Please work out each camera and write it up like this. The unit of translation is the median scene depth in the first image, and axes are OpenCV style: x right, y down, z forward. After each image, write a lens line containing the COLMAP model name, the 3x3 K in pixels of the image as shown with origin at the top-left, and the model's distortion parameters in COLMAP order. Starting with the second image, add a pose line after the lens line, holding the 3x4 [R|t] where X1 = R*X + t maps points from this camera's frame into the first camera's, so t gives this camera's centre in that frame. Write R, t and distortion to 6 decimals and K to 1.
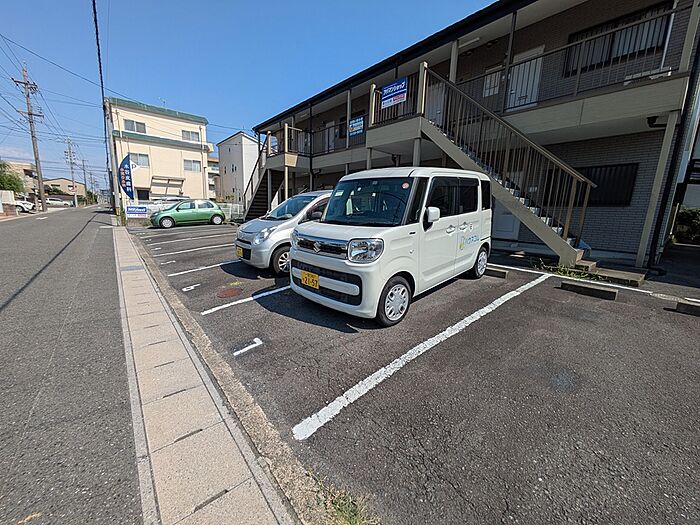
lens RADIAL K [[276.6, 0, 348.1], [0, 276.6, 260.1], [0, 0, 1]] dist [-0.001198, 0.000328]
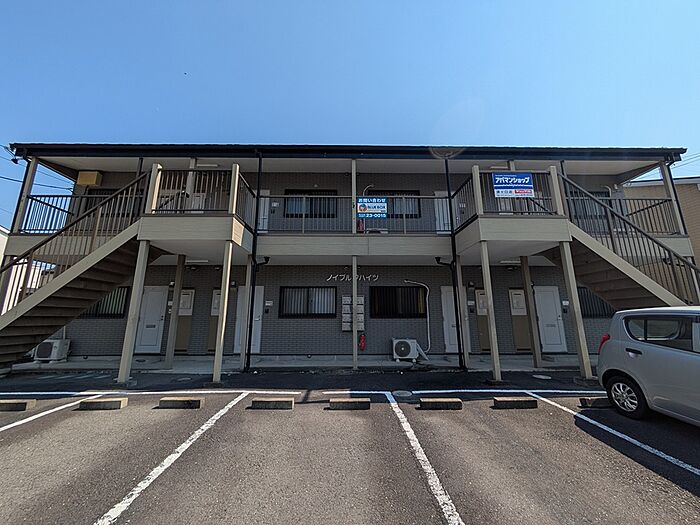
lens RADIAL K [[300.5, 0, 350.0], [0, 300.5, 262.5], [0, 0, 1]] dist [-0.001000, 0.000011]
pose [[0.628564, 0.133207, 0.766265, -0.446083], [0.163887, 0.940418, -0.297918, -0.108253], [-0.760295, 0.312842, 0.569282, 0.516056]]
